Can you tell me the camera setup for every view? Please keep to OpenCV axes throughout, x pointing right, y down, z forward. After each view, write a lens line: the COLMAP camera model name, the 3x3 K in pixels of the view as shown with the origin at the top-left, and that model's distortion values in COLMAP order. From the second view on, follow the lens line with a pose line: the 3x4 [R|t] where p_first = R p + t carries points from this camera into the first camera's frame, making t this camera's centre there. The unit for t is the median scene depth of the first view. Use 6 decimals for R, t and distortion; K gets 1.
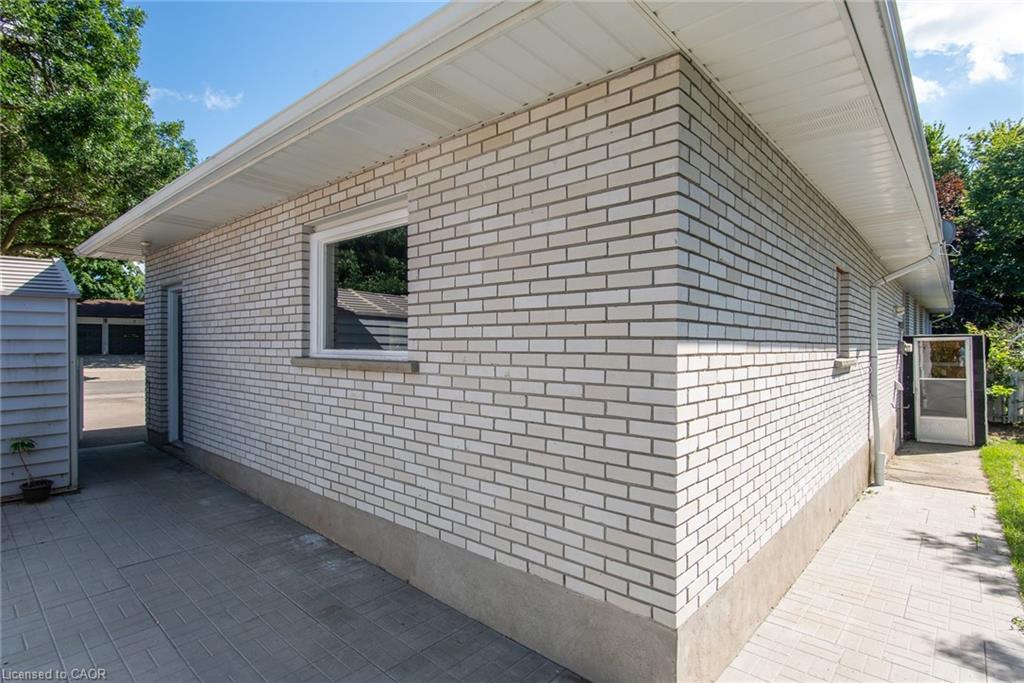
lens RADIAL K [[510.3, 0, 512.0], [0, 510.3, 341.5], [0, 0, 1]] dist [0.001222, 0.000459]
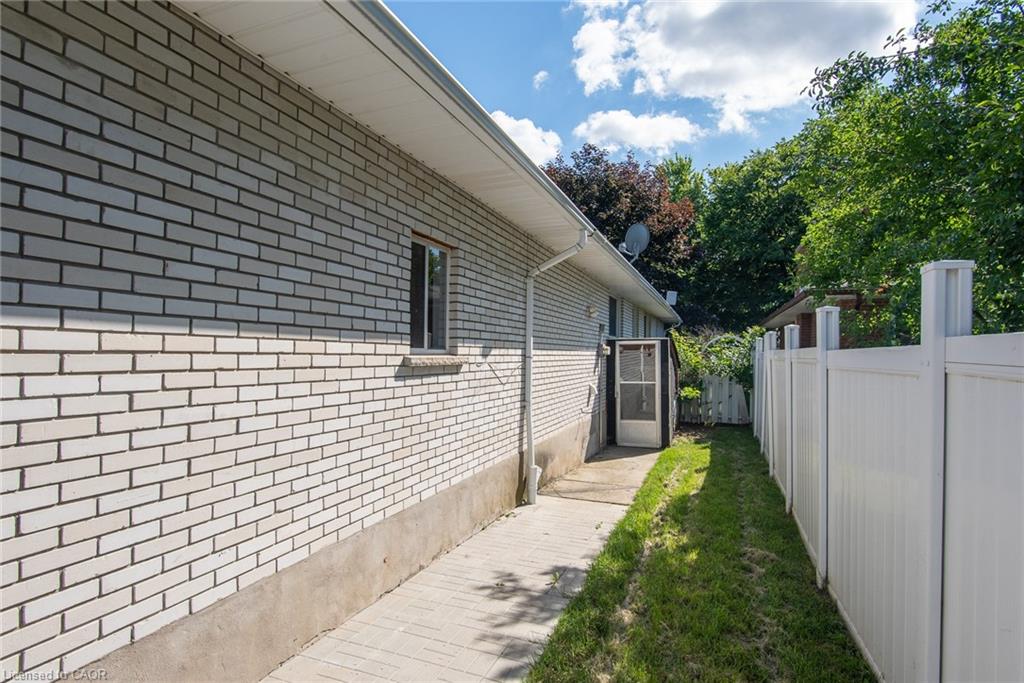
lens RADIAL K [[549.4, 0, 512.0], [0, 549.4, 341.5], [0, 0, 1]] dist [0.041176, 0.000147]
pose [[0.928705, 0.017283, 0.370417, 0.340027], [-0.013597, 0.999829, -0.012563, 0.016297], [-0.370570, 0.006631, 0.928781, 0.137663]]
